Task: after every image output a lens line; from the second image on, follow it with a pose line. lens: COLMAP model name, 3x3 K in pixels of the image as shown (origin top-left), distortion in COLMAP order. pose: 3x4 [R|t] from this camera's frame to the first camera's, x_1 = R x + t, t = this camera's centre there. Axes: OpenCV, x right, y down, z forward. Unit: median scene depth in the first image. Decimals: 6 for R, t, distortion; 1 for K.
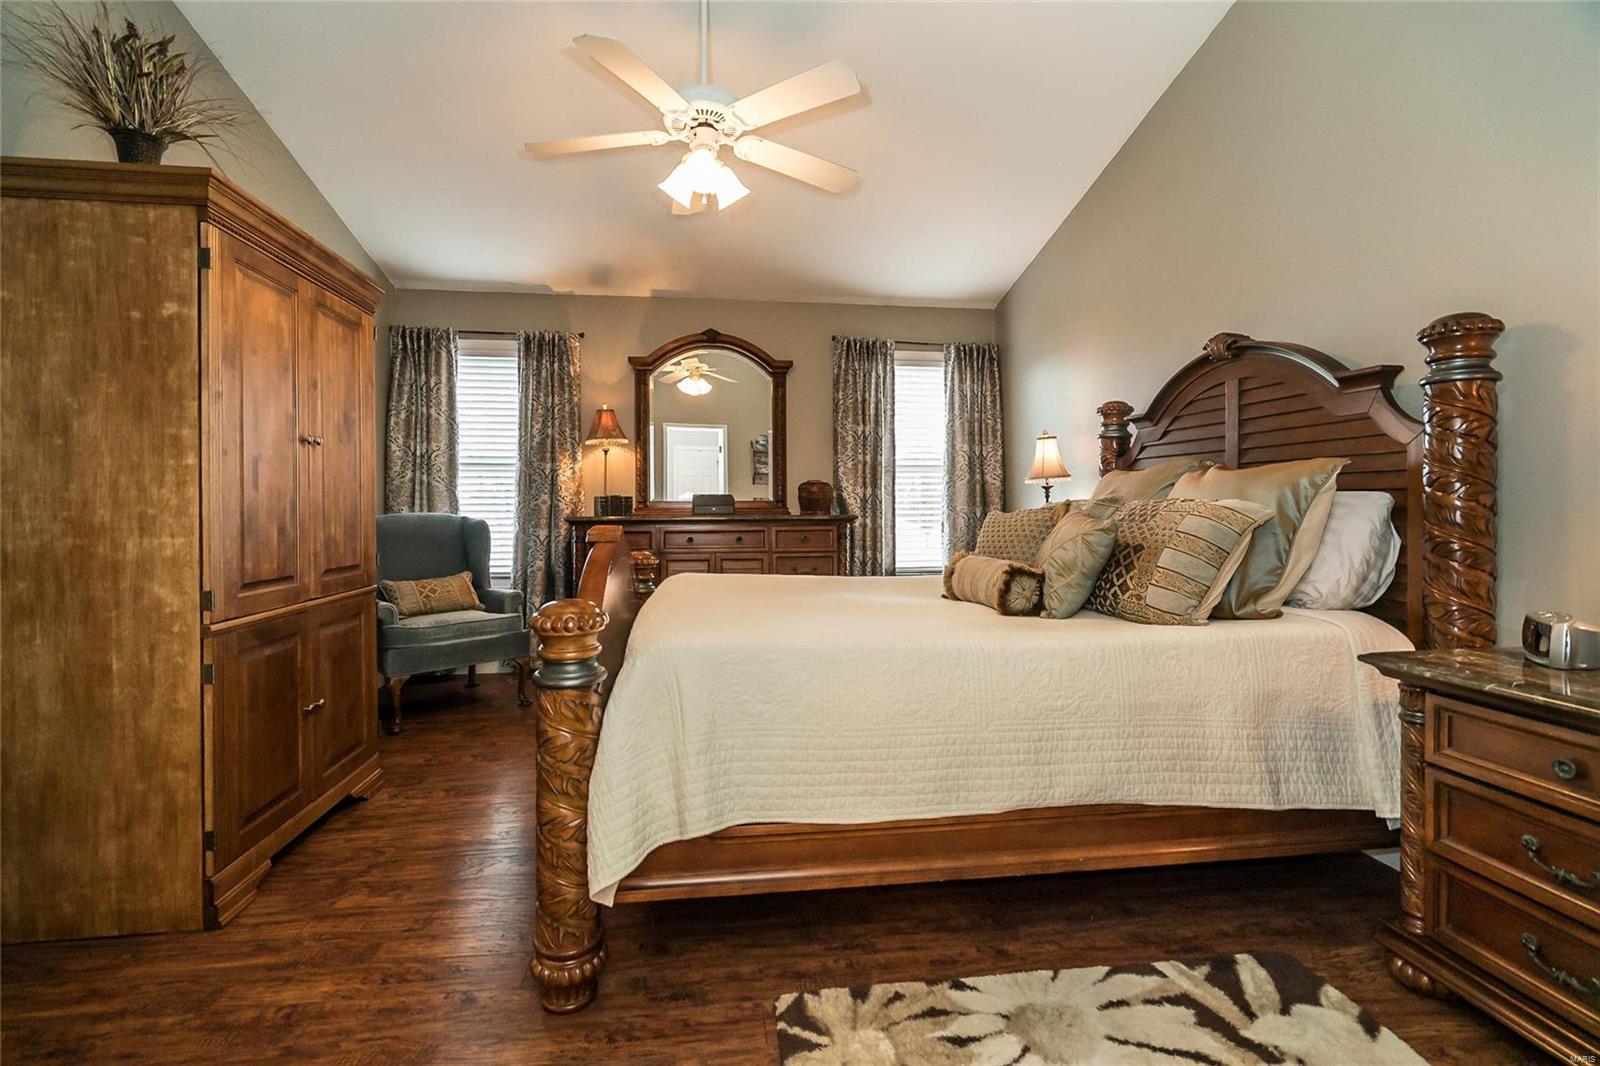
lens RADIAL K [[711.7, 0, 799.6], [0, 711.7, 516.8], [0, 0, 1]] dist [0.000006, 0.000294]
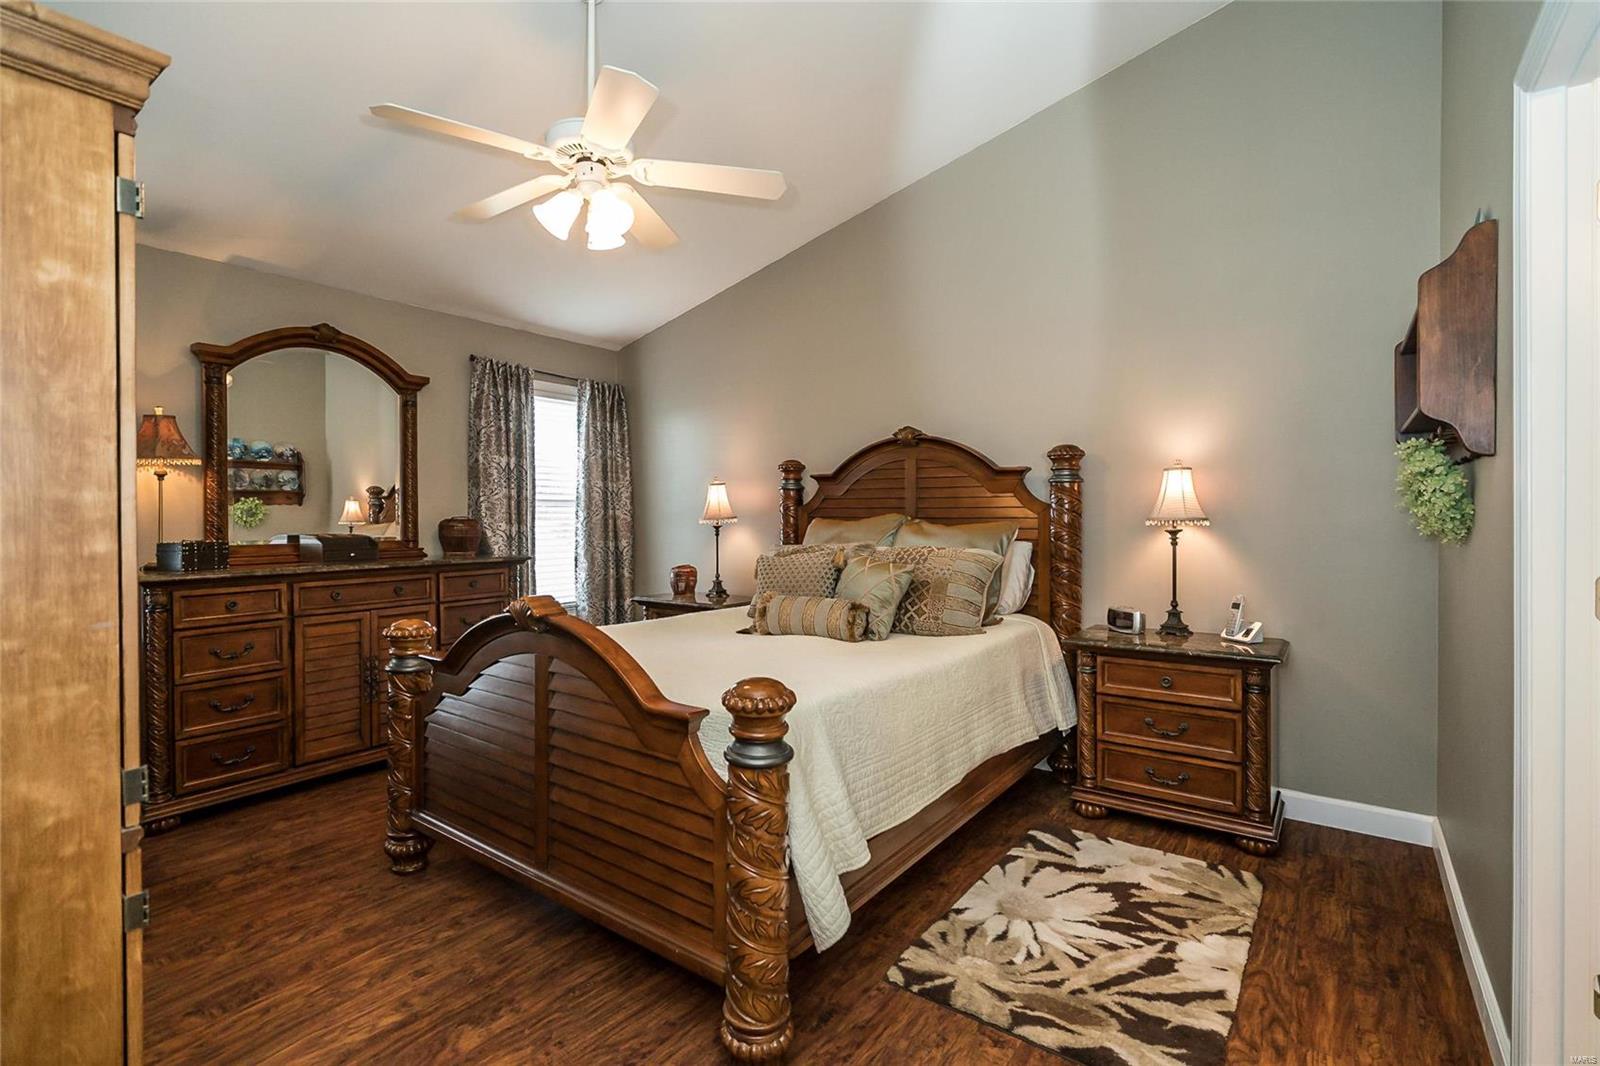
lens RADIAL K [[724.4, 0, 795.4], [0, 724.4, 530.7], [0, 0, 1]] dist [-0.001035, 0.001283]
pose [[0.702022, -0.013721, 0.712023, -0.875948], [0.014864, 0.999879, 0.004612, -0.085660], [-0.712000, 0.007346, 0.702141, 0.198097]]
